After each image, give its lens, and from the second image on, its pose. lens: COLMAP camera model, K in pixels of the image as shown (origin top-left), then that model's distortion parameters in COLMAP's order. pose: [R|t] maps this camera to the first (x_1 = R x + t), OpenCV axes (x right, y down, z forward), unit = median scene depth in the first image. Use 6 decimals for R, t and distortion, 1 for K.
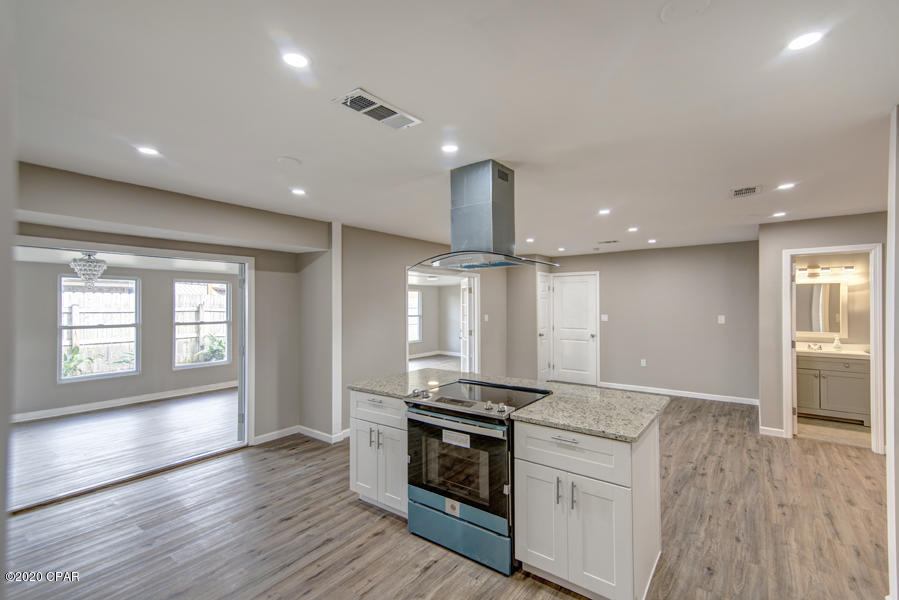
lens RADIAL K [[402.1, 0, 449.2], [0, 402.1, 304.9], [0, 0, 1]] dist [0.023393, 0.000463]
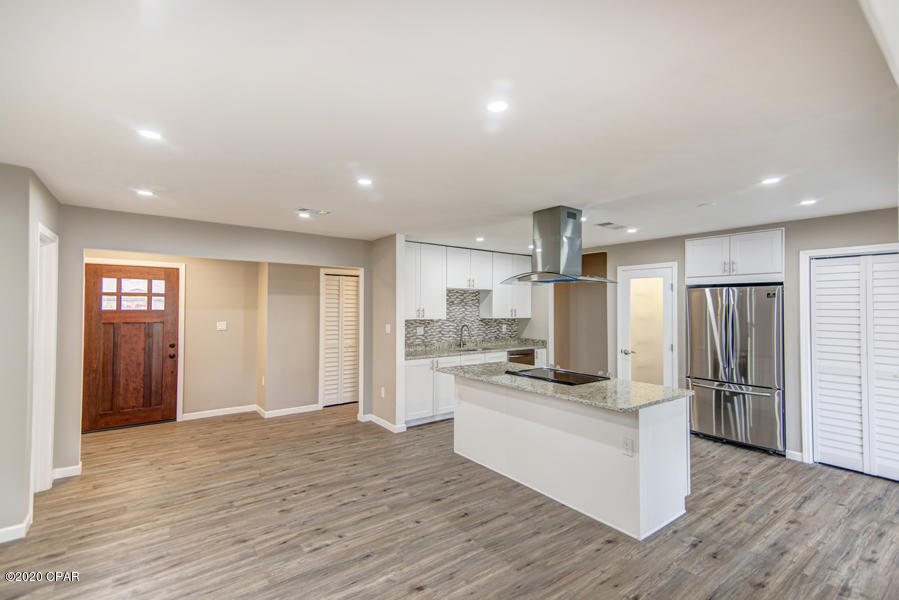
lens RADIAL K [[402.1, 0, 451.5], [0, 402.1, 303.3], [0, 0, 1]] dist [0.023393, 0.000463]
pose [[-0.960998, 0.001134, 0.276554, 0.039127], [-0.002188, 0.999929, -0.011703, -0.004505], [-0.276548, -0.011852, -0.960927, 1.829025]]
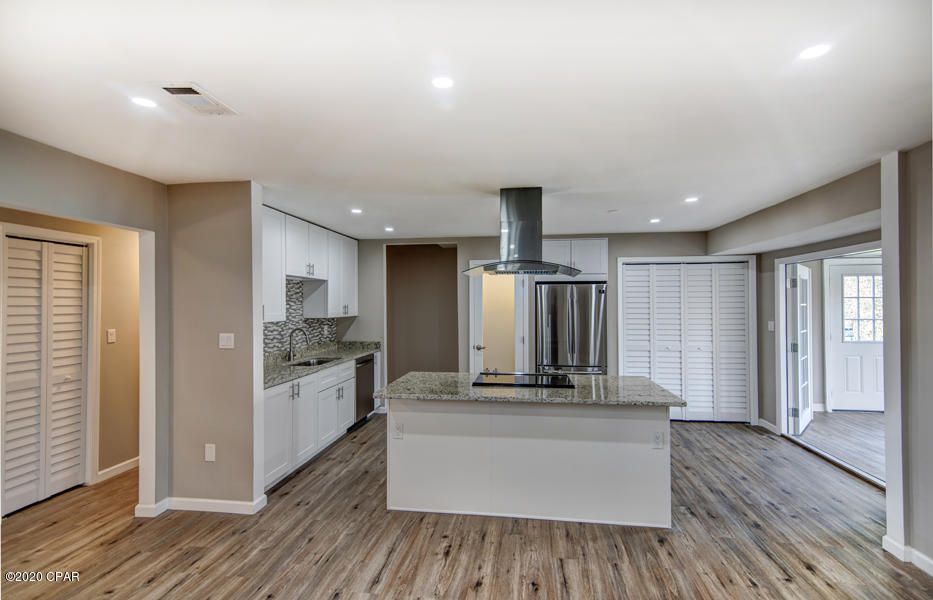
lens RADIAL K [[425.4, 0, 466.4], [0, 425.4, 298.2], [0, 0, 1]] dist [0.013676, 0.000585]
pose [[-0.876348, 0.000670, -0.481679, 0.636718], [0.006478, 0.999925, -0.010395, -0.006836], [0.481635, -0.012230, -0.876286, 1.540753]]
